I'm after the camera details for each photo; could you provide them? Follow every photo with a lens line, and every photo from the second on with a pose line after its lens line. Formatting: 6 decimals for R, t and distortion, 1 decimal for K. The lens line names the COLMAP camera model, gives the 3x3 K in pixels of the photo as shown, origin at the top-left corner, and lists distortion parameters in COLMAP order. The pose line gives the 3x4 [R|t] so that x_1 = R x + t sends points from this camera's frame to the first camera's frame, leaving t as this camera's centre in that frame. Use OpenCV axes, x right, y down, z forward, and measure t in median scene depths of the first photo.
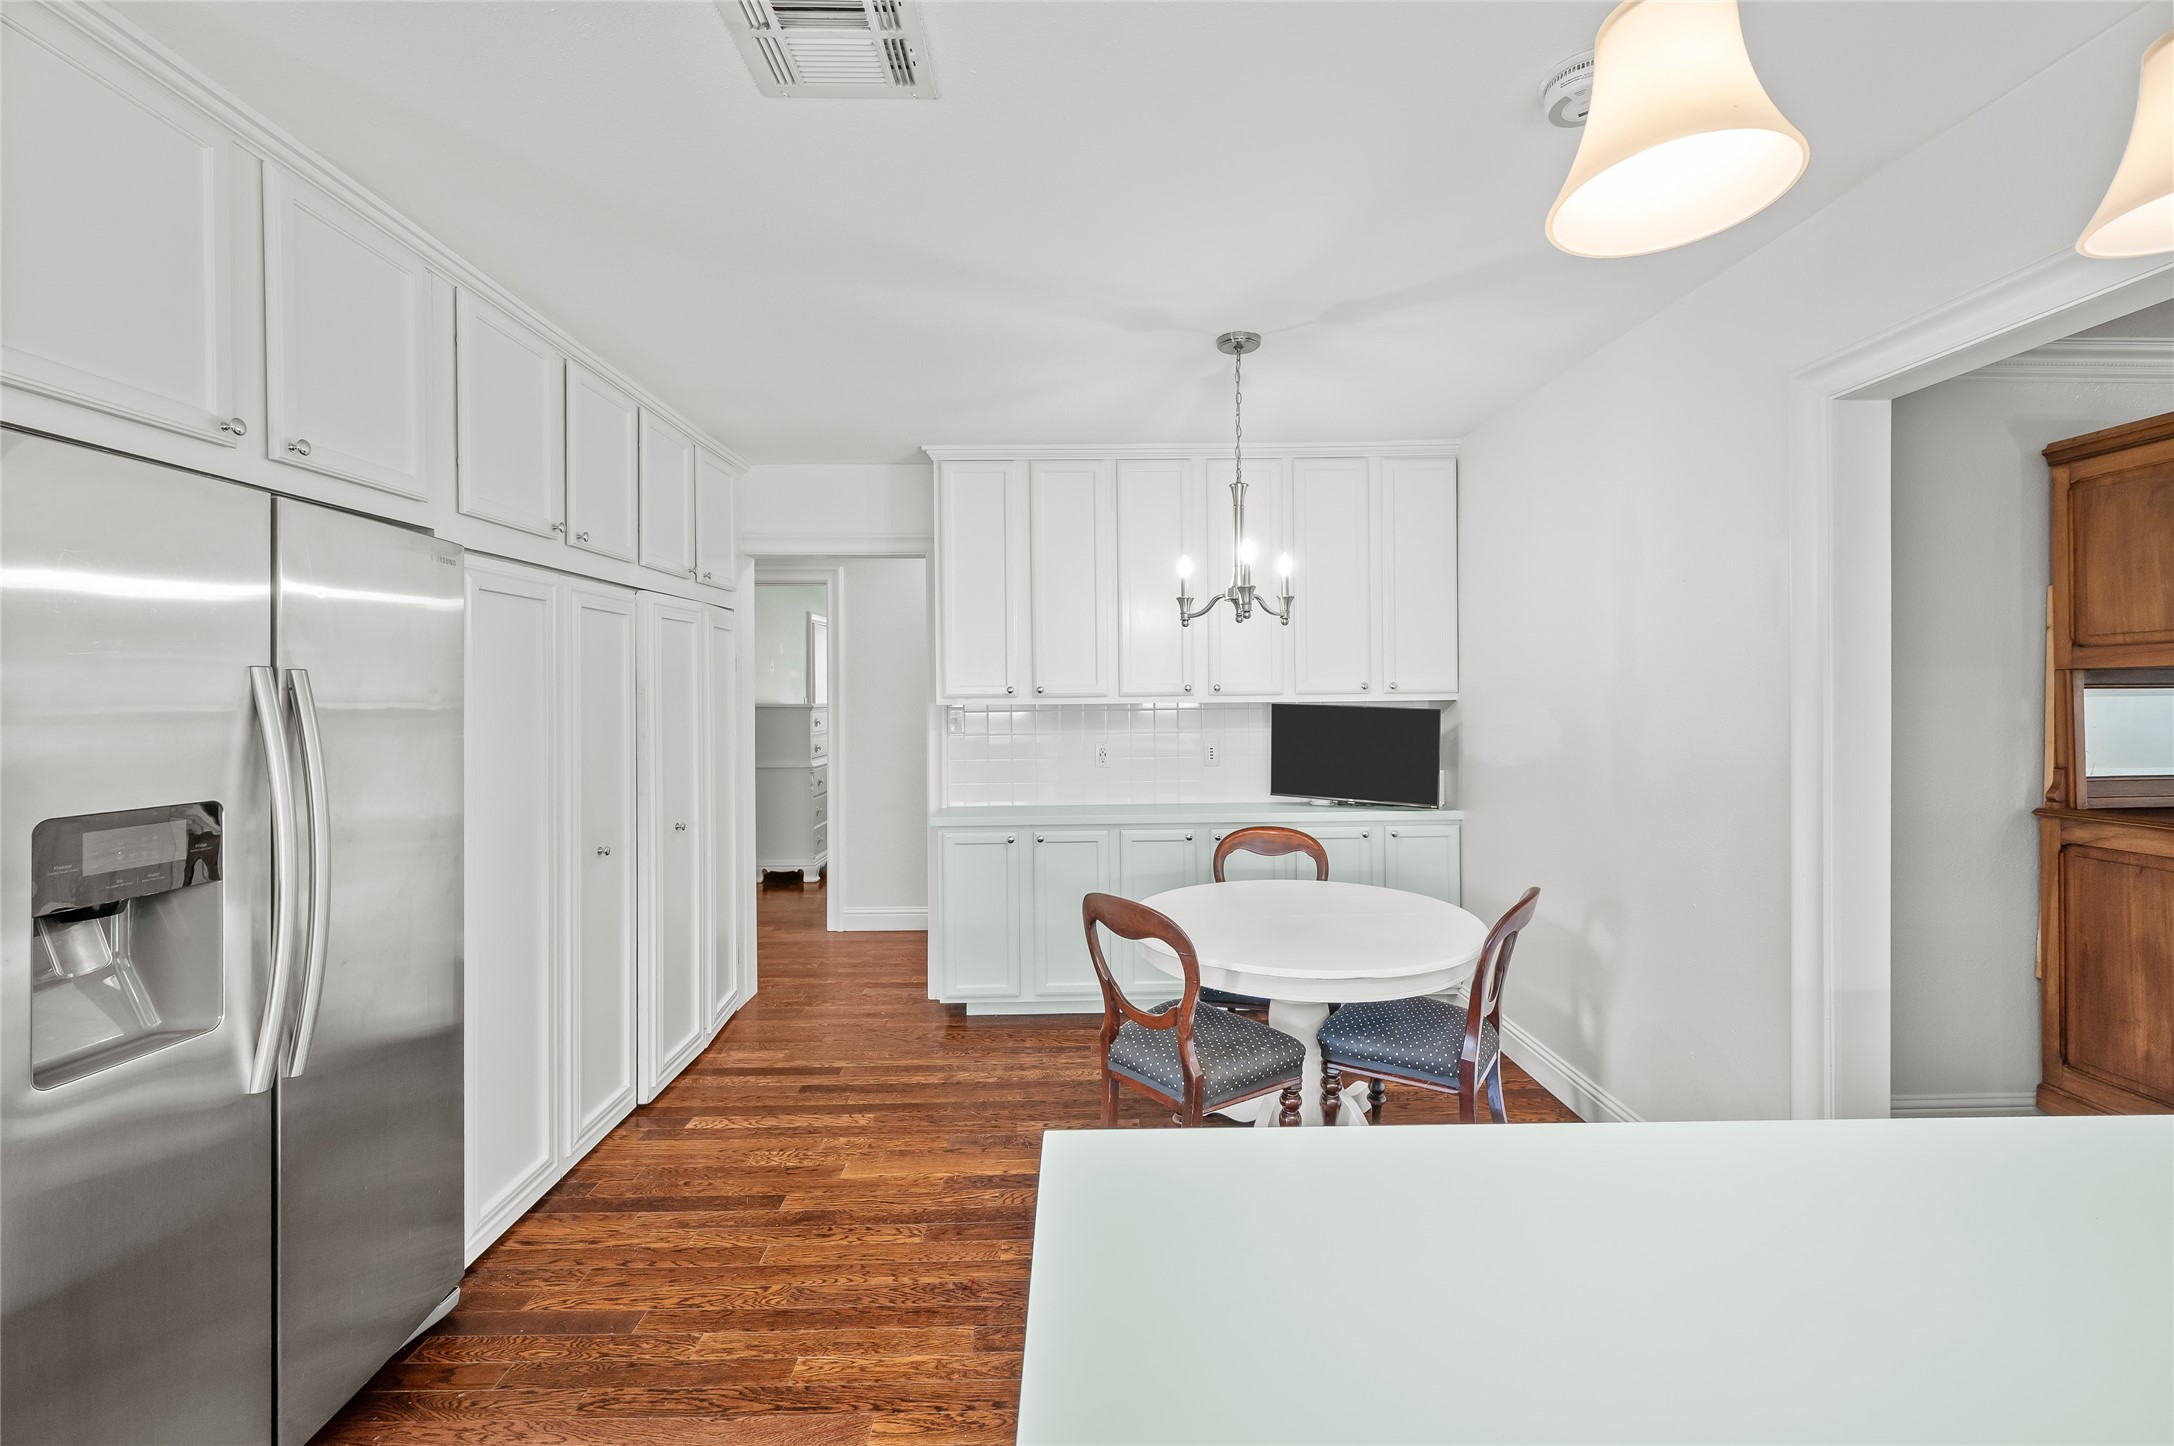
lens RADIAL K [[875.9, 0, 1090.3], [0, 875.9, 691.7], [0, 0, 1]] dist [-0.000986, -0.000684]
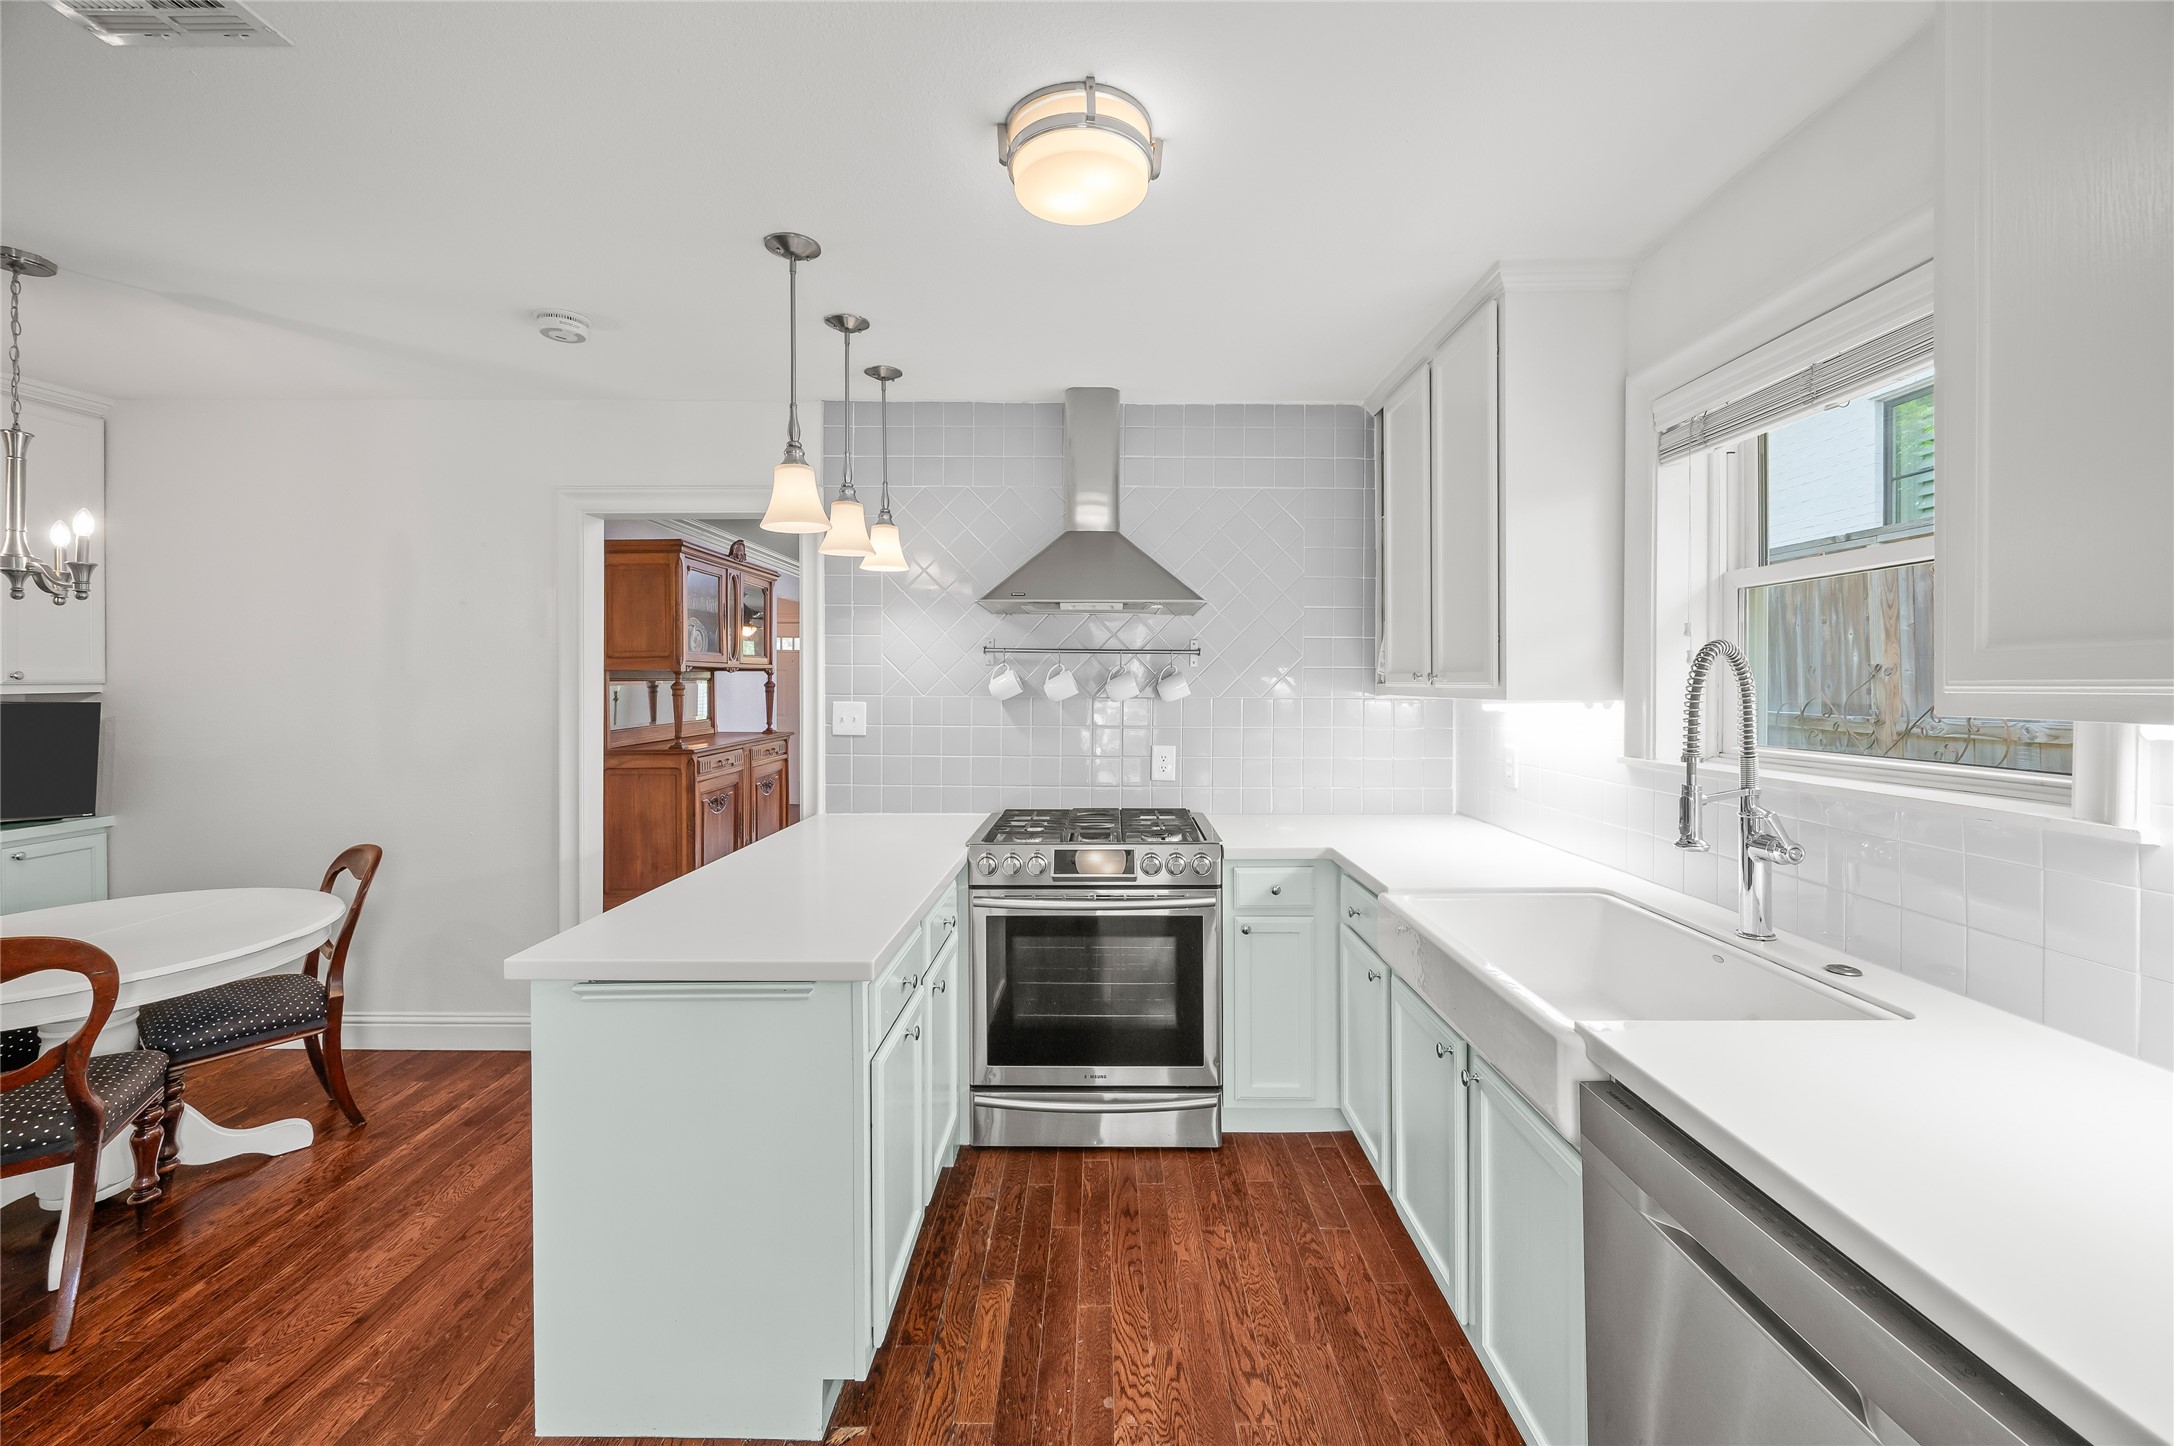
lens RADIAL K [[875.9, 0, 1086.3], [0, 875.9, 685.8], [0, 0, 1]] dist [-0.000986, -0.000684]
pose [[0.032119, -0.002681, 0.999480, -0.785474], [-0.000844, 0.999996, 0.002710, -0.001809], [-0.999484, -0.000930, 0.032116, -0.051730]]
